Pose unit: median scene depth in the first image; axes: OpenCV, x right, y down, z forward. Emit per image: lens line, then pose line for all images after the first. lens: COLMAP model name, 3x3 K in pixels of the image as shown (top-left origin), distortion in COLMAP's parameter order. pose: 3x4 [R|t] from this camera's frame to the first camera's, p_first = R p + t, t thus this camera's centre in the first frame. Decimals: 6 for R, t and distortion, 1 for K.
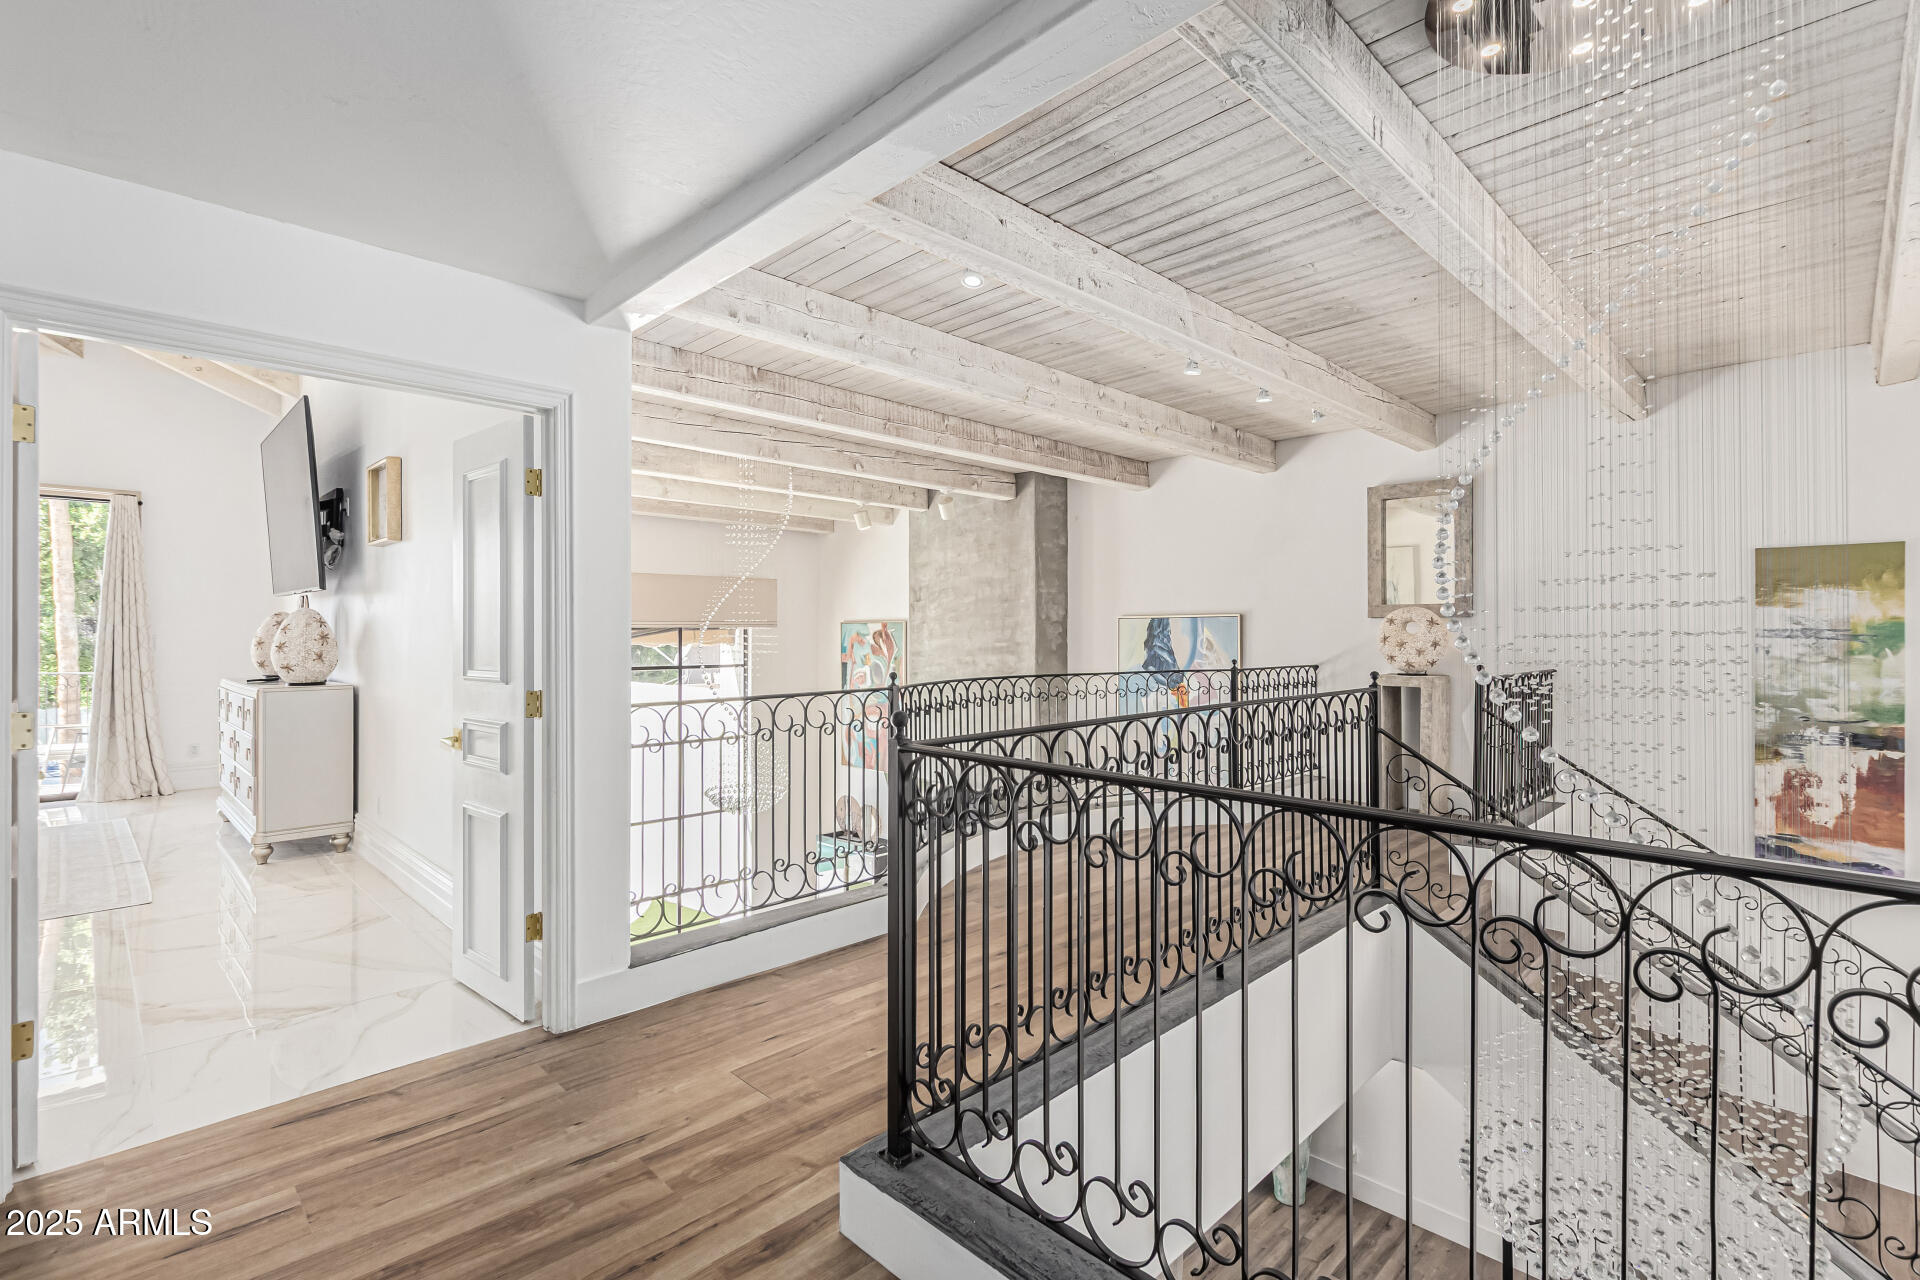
lens RADIAL K [[880.2, 0, 953.7], [0, 880.2, 640.5], [0, 0, 1]] dist [0.004333, -0.000126]
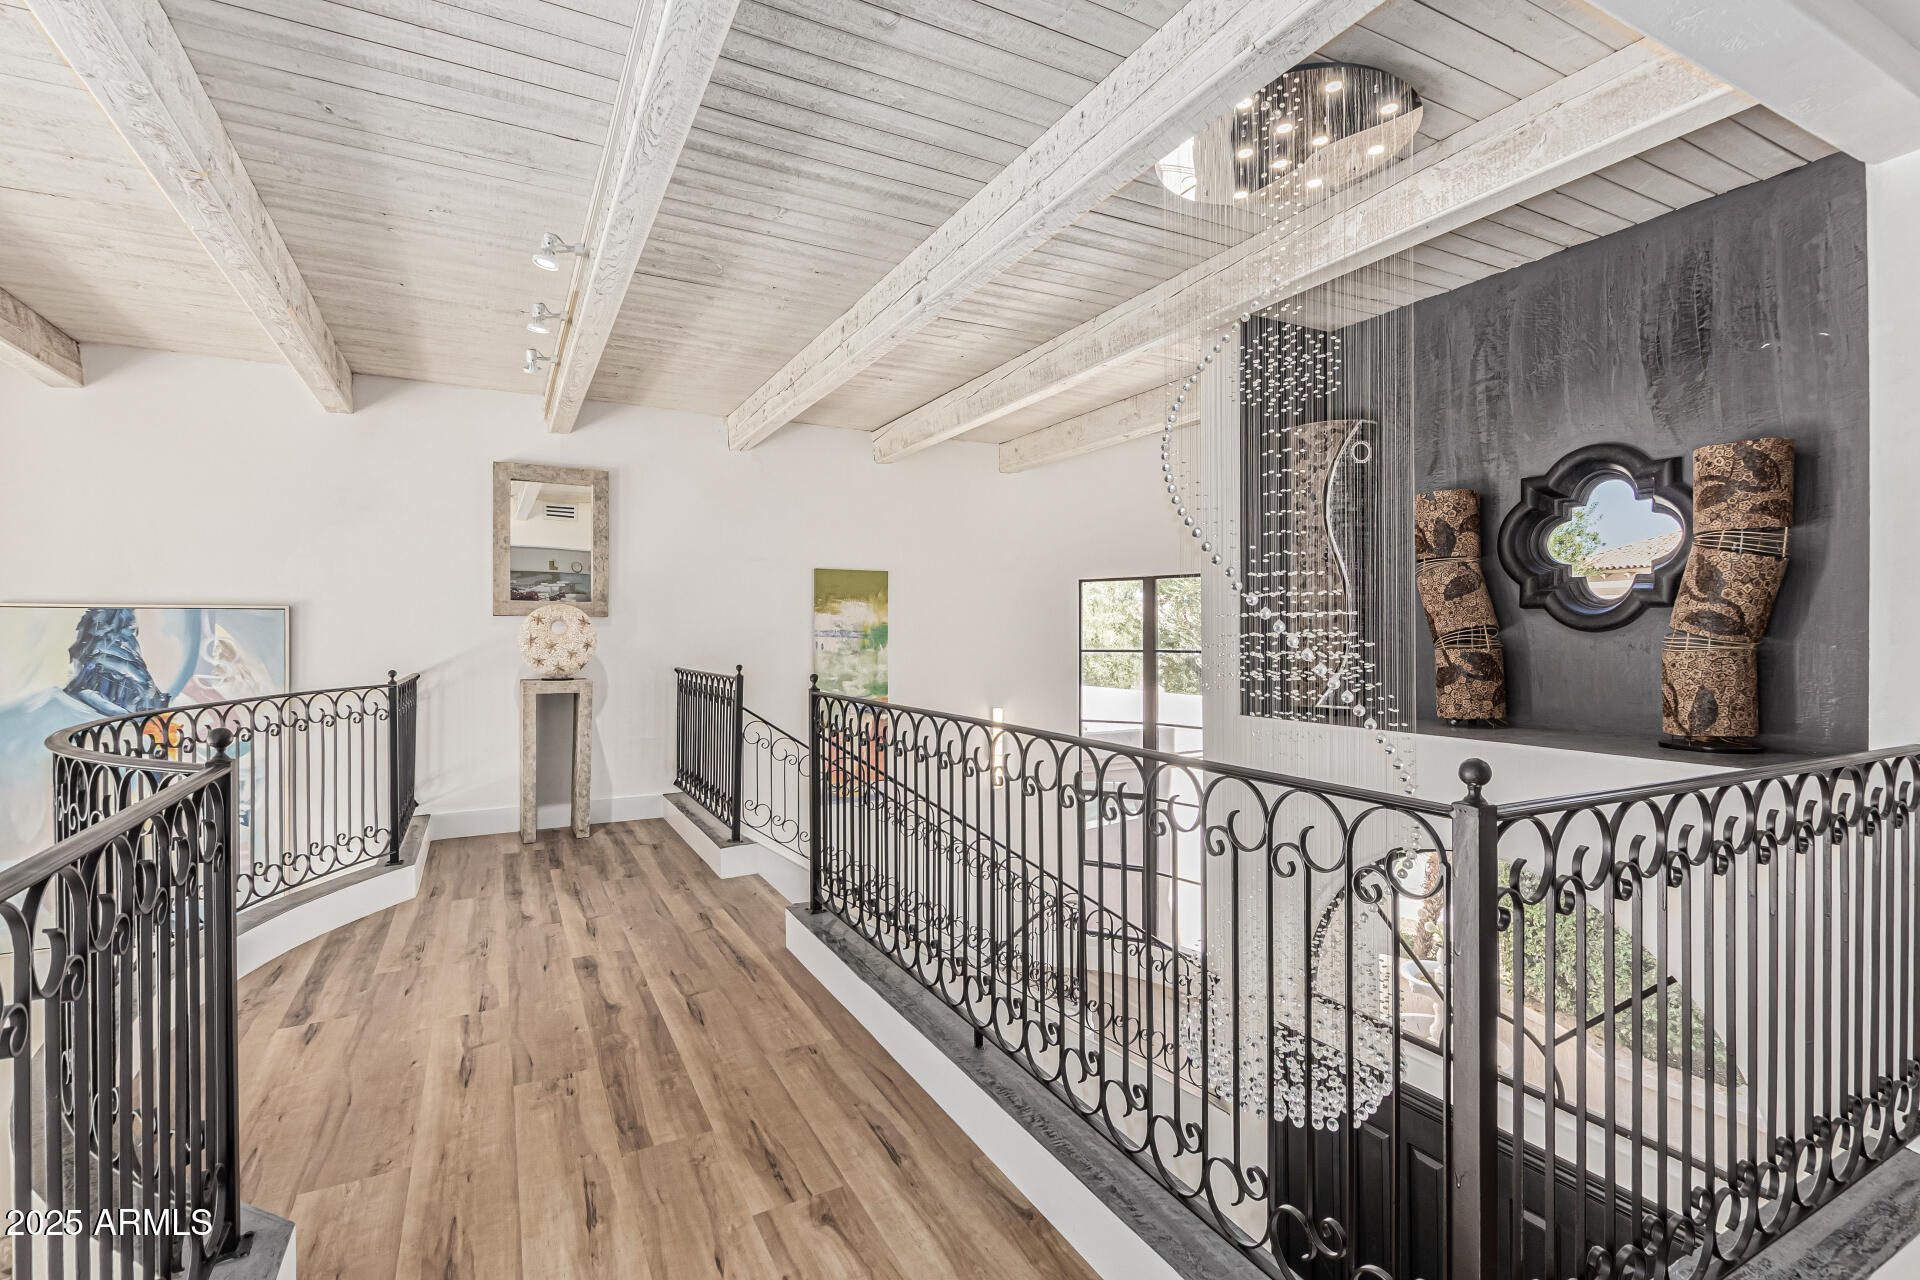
lens RADIAL K [[880.2, 0, 953.7], [0, 880.2, 640.5], [0, 0, 1]] dist [0.004333, -0.000126]
pose [[0.288744, -0.008252, 0.957371, -0.282232], [0.007567, 0.999951, 0.006337, -0.004678], [-0.957376, 0.005415, 0.288792, 0.436319]]
